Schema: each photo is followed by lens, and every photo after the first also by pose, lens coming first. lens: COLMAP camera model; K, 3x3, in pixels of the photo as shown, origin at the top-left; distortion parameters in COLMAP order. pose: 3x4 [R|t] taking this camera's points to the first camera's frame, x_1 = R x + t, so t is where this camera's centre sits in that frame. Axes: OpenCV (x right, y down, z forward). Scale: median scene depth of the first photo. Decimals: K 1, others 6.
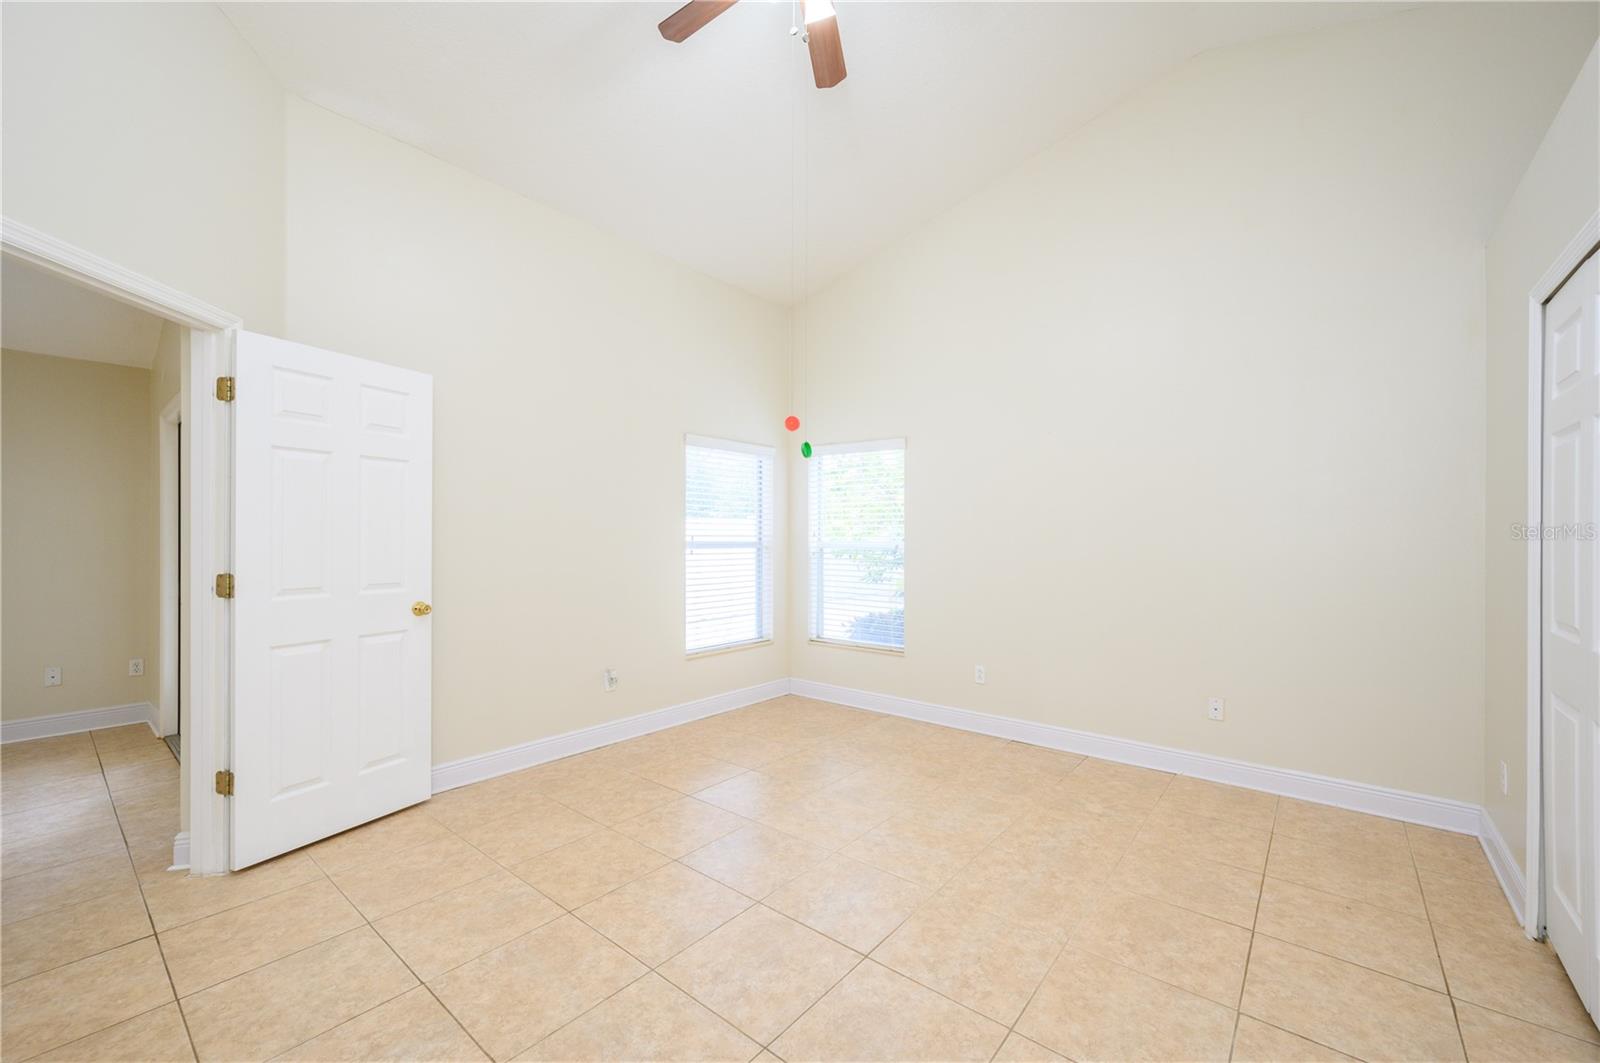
lens RADIAL K [[637.4, 0, 800.6], [0, 637.4, 534.9], [0, 0, 1]] dist [-0.001034, 0.000049]
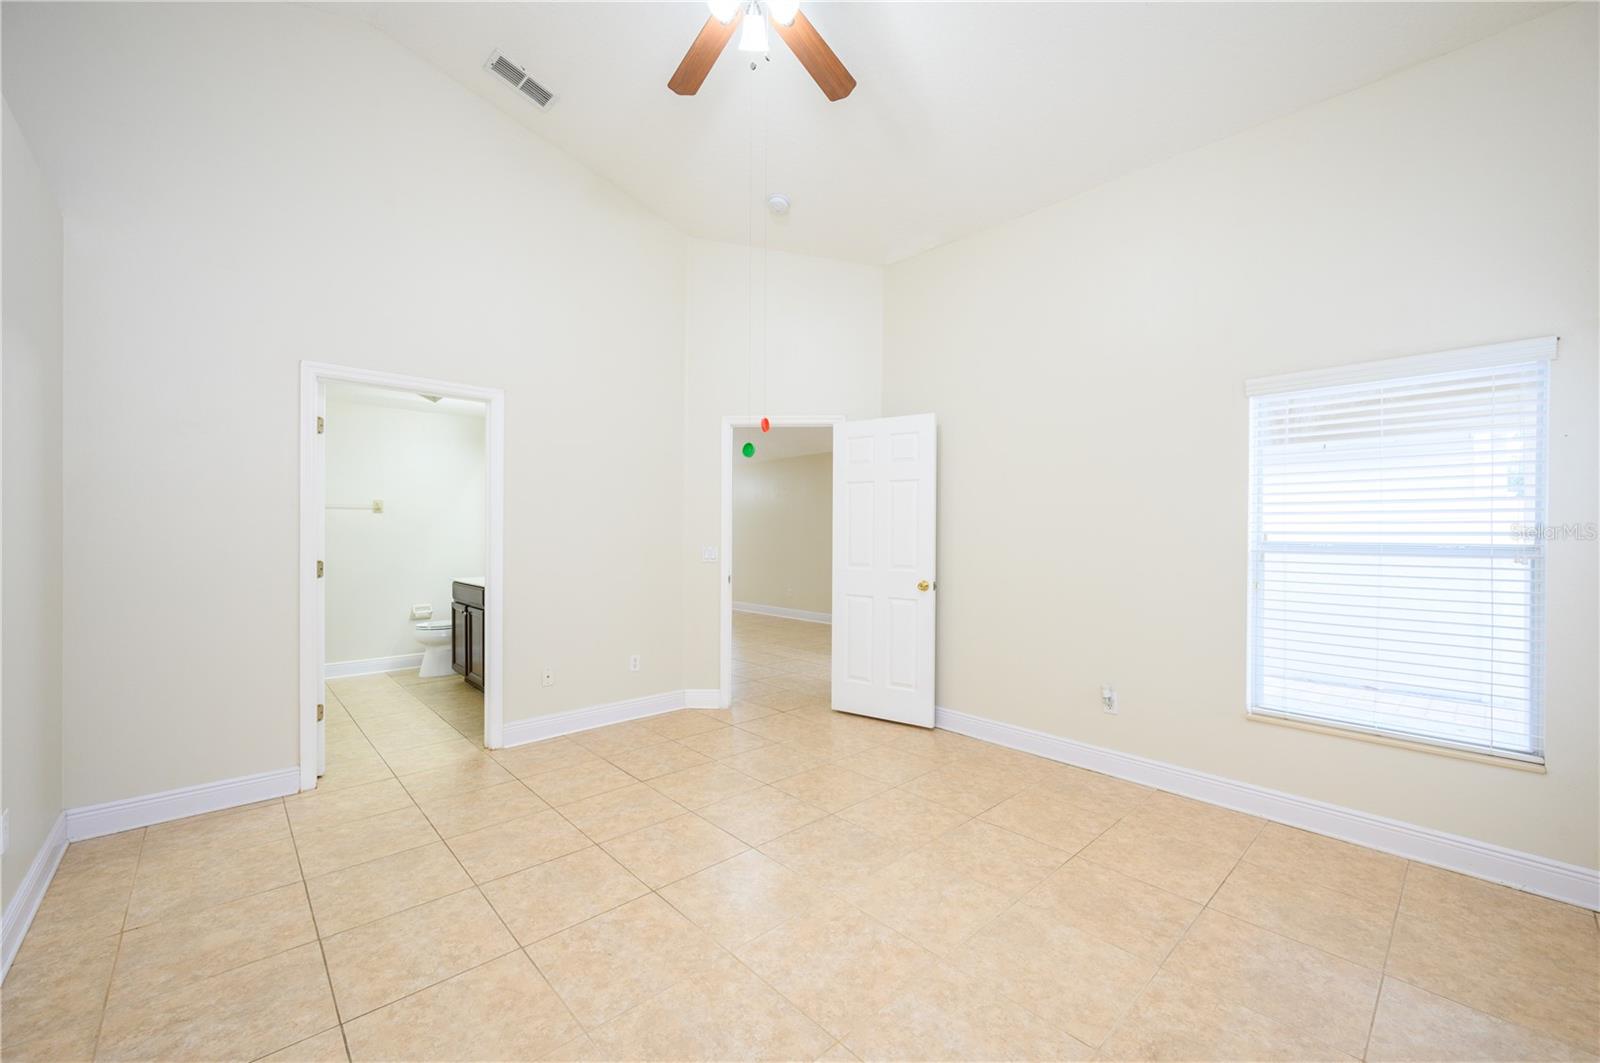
lens RADIAL K [[637.4, 0, 800.6], [0, 637.4, 534.9], [0, 0, 1]] dist [-0.001034, 0.000049]
pose [[-0.131982, 0.004030, -0.991244, 0.825973], [-0.001025, 0.999991, 0.004202, 0.003748], [0.991252, 0.001571, -0.131977, 0.962990]]
